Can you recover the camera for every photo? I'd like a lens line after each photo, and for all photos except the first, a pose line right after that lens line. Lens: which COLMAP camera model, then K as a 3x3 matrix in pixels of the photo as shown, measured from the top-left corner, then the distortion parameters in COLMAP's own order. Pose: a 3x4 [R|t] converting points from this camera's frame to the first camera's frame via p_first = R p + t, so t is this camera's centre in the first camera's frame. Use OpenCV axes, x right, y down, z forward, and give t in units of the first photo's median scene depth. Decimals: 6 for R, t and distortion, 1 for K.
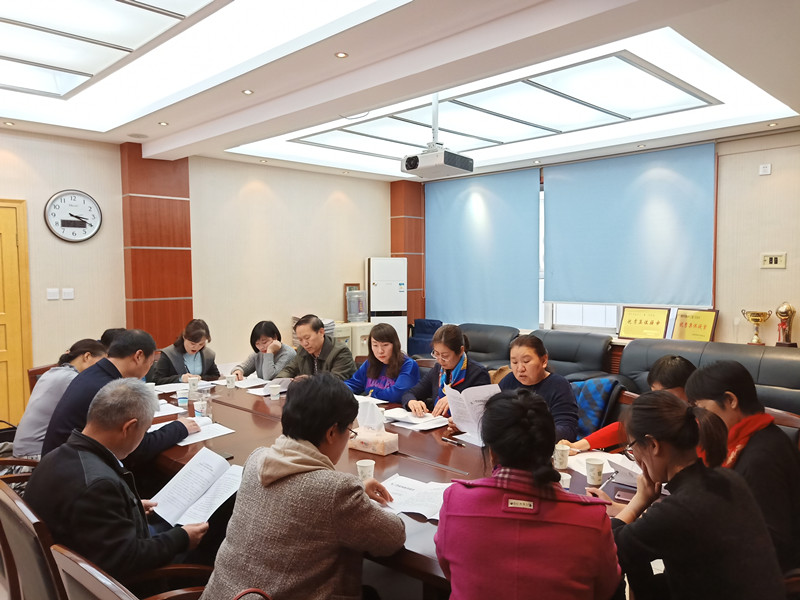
lens RADIAL K [[619.3, 0, 400.0], [0, 619.3, 300.0], [0, 0, 1]] dist [-0.008366, 0.003207]
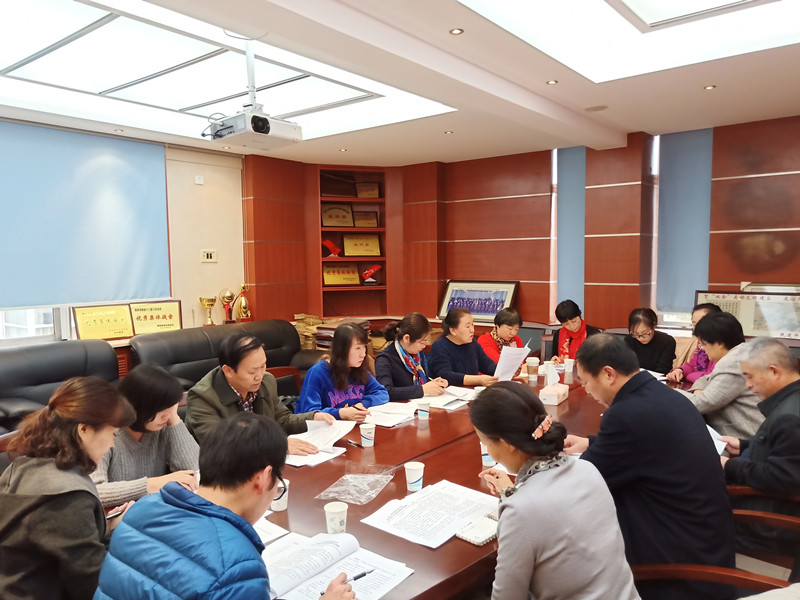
lens RADIAL K [[606.8, 0, 400.0], [0, 606.8, 300.0], [0, 0, 1]] dist [0.045146, -0.001797]
pose [[-0.105924, -0.059024, 0.992621, -0.579797], [0.055866, 0.996307, 0.065205, -0.031217], [-0.992804, 0.062360, -0.102235, 0.680098]]
